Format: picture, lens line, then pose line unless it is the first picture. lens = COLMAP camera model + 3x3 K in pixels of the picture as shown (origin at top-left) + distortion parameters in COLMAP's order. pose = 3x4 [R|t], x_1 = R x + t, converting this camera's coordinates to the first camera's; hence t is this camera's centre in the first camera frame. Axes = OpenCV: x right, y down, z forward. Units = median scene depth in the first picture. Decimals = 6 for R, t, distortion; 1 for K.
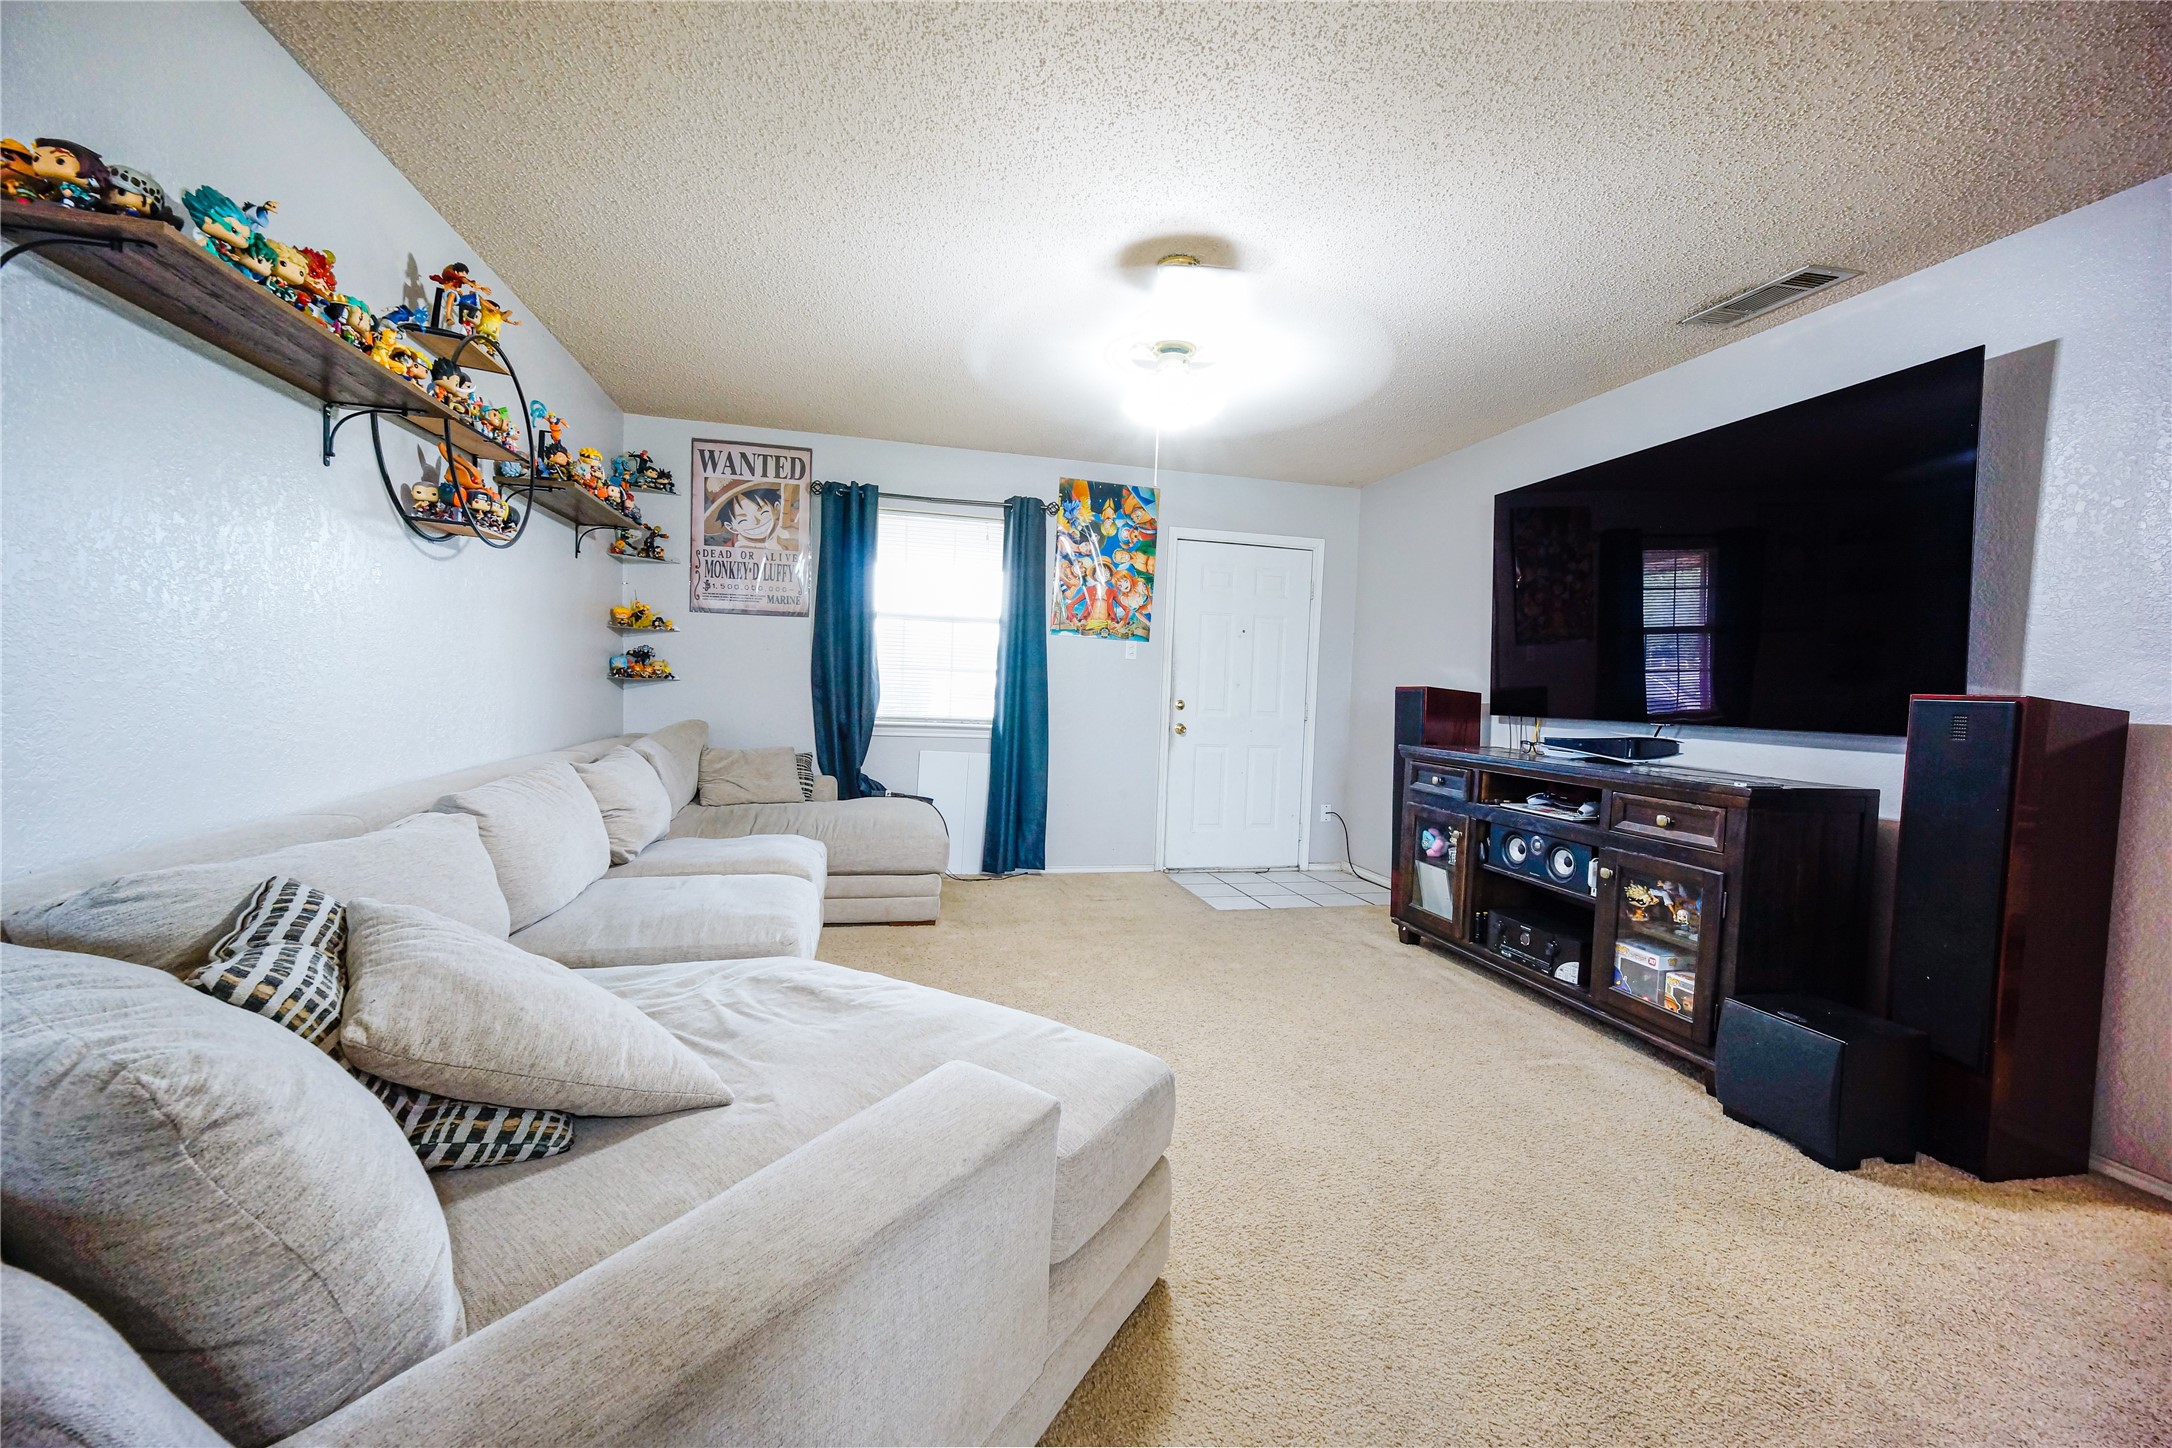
lens RADIAL K [[849.6, 0, 1074.8], [0, 849.6, 725.7], [0, 0, 1]] dist [0.010958, 0.002092]
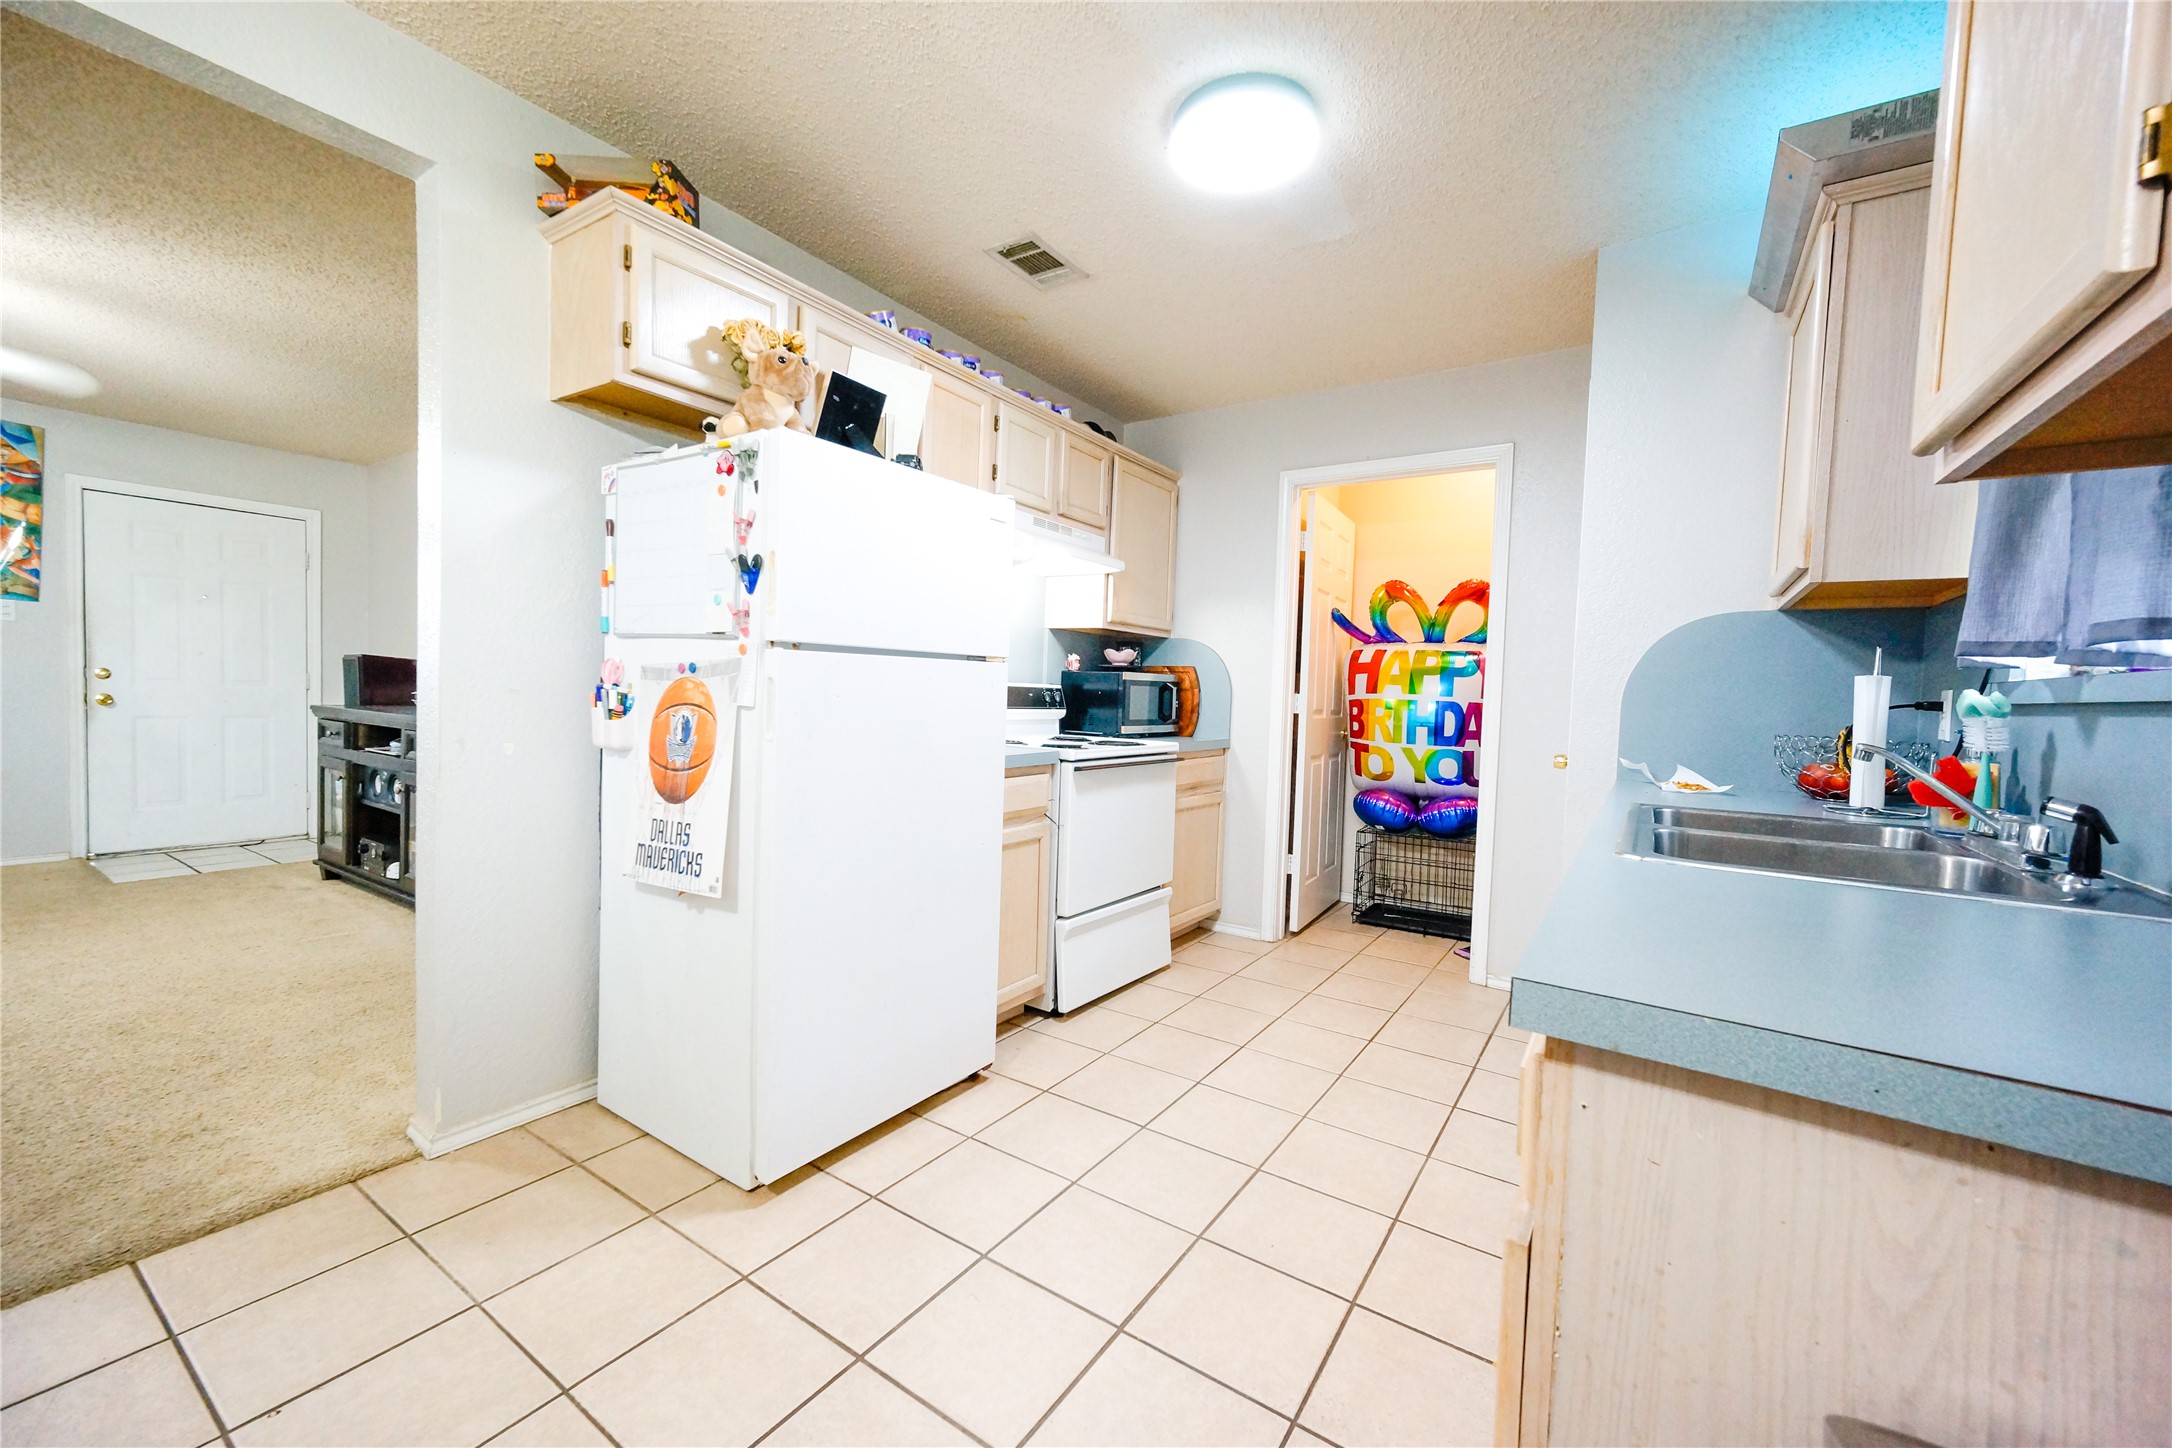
lens RADIAL K [[849.6, 0, 1090.1], [0, 849.6, 722.4], [0, 0, 1]] dist [0.010958, 0.002092]
pose [[0.739873, -0.042670, 0.671392, 0.285033], [0.028141, 0.999076, 0.032485, 0.027732], [-0.672158, -0.005141, 0.740390, -0.398471]]
